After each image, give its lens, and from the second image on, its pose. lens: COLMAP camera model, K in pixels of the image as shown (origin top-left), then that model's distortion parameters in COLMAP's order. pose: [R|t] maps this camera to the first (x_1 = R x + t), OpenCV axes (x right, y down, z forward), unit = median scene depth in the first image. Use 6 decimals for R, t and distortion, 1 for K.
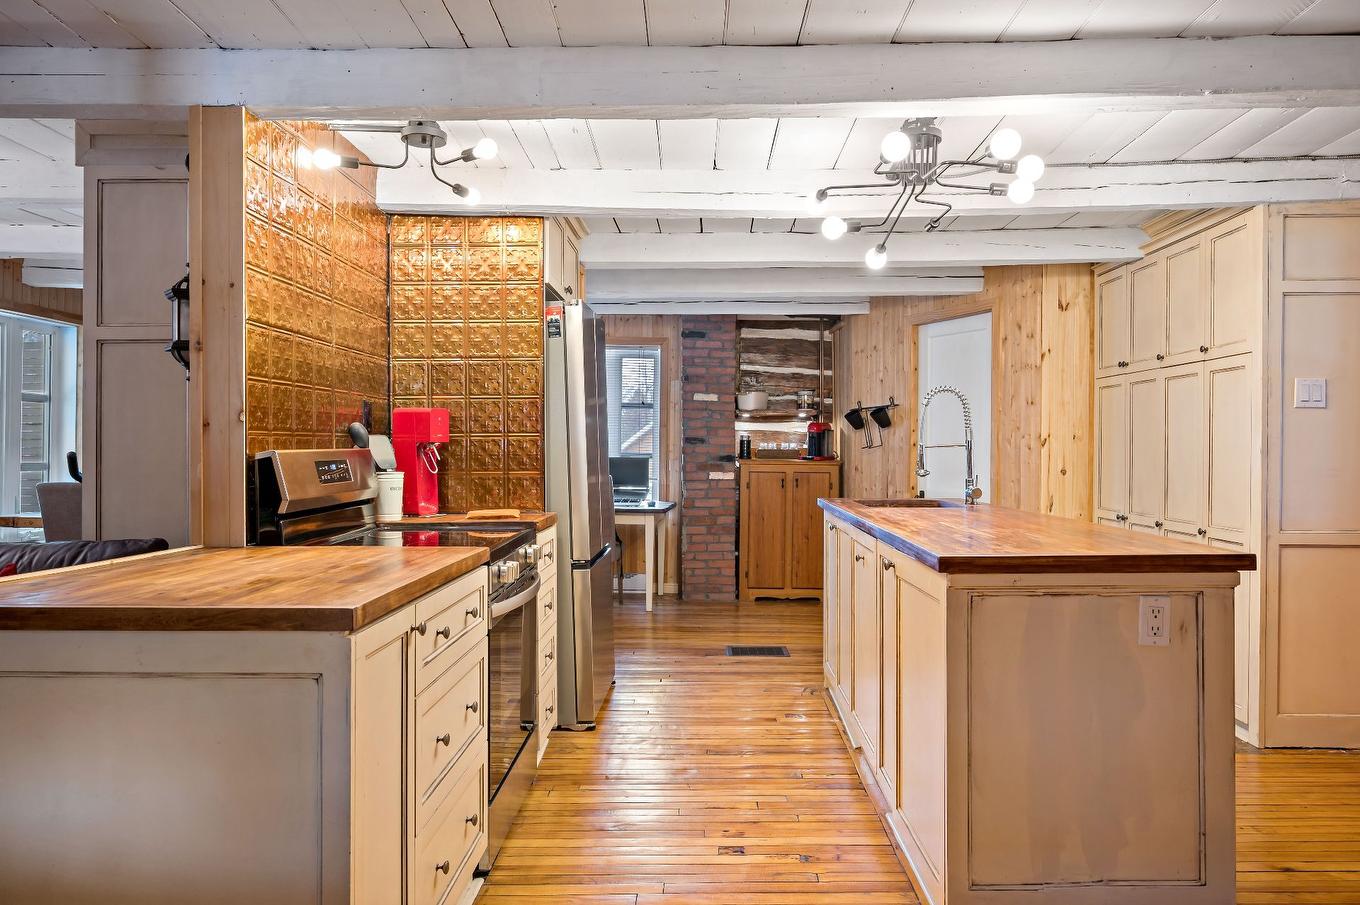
lens RADIAL K [[918.7, 0, 703.3], [0, 918.7, 460.3], [0, 0, 1]] dist [0.000076, -0.004711]
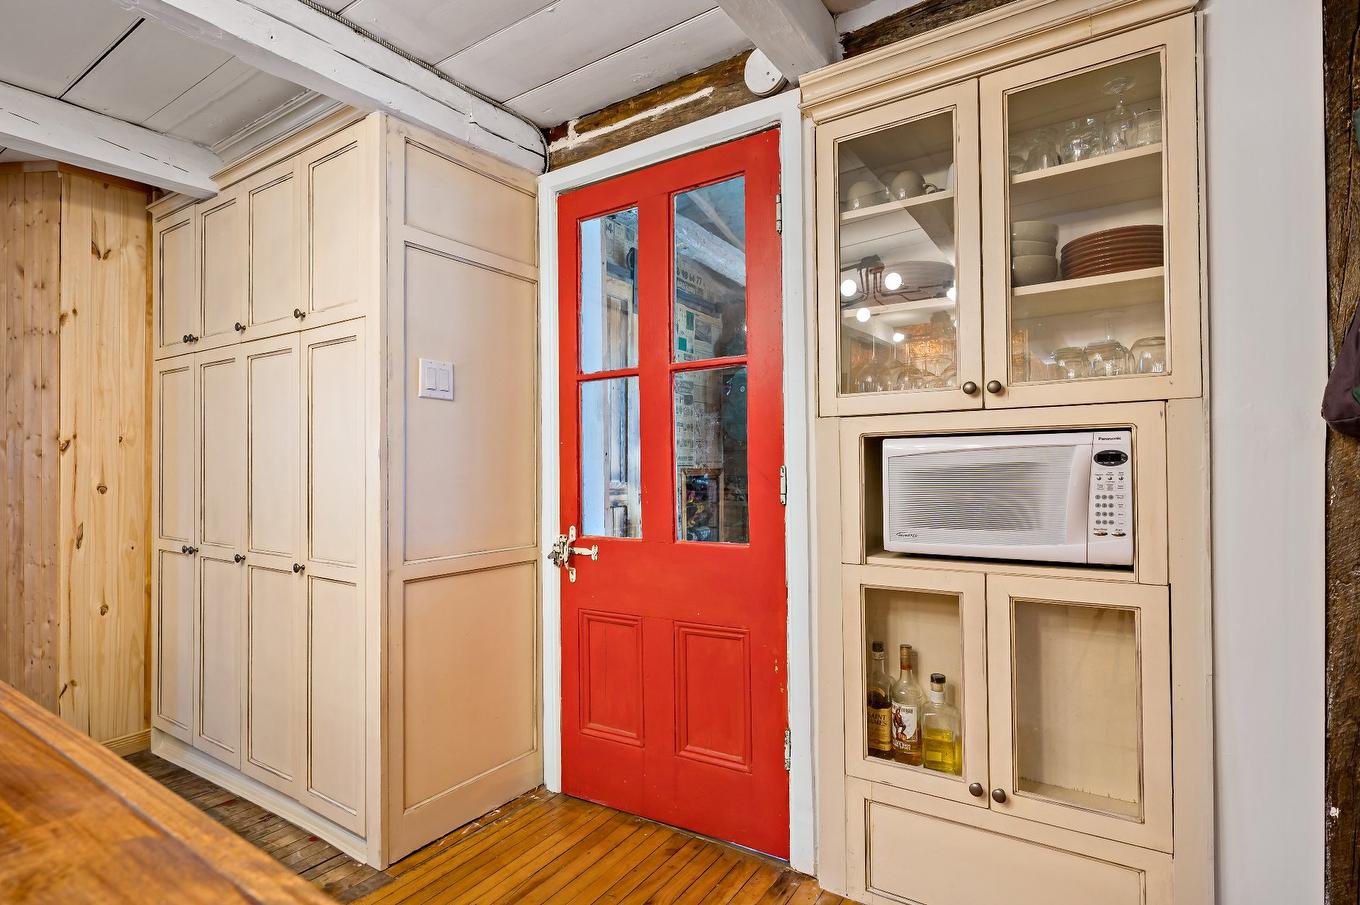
lens RADIAL K [[678.6, 0, 688.6], [0, 678.6, 461.4], [0, 0, 1]] dist [-0.009585, 0.000095]
pose [[0.532662, 0.000589, 0.846328, 0.224514], [0.014694, 0.999843, -0.009944, 0.003880], [-0.846201, 0.017733, 0.532569, 0.399944]]
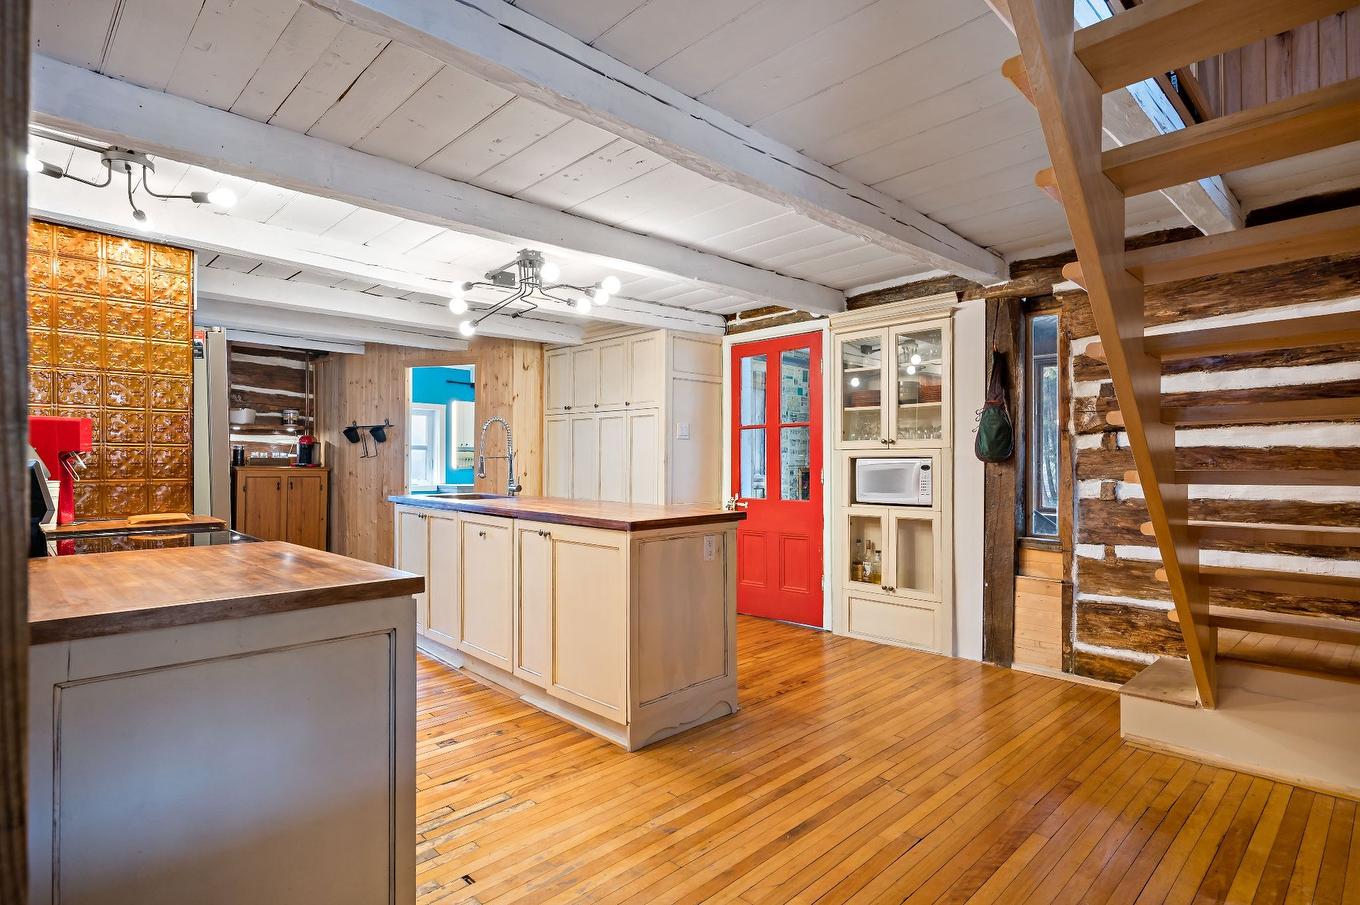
lens RADIAL K [[678.6, 0, 684.8], [0, 678.6, 459.7], [0, 0, 1]] dist [-0.009585, 0.000095]
pose [[0.707944, 0.004185, 0.706257, -0.258944], [0.002330, 0.999963, -0.008262, -0.001764], [-0.706265, 0.007494, 0.707908, -0.001200]]
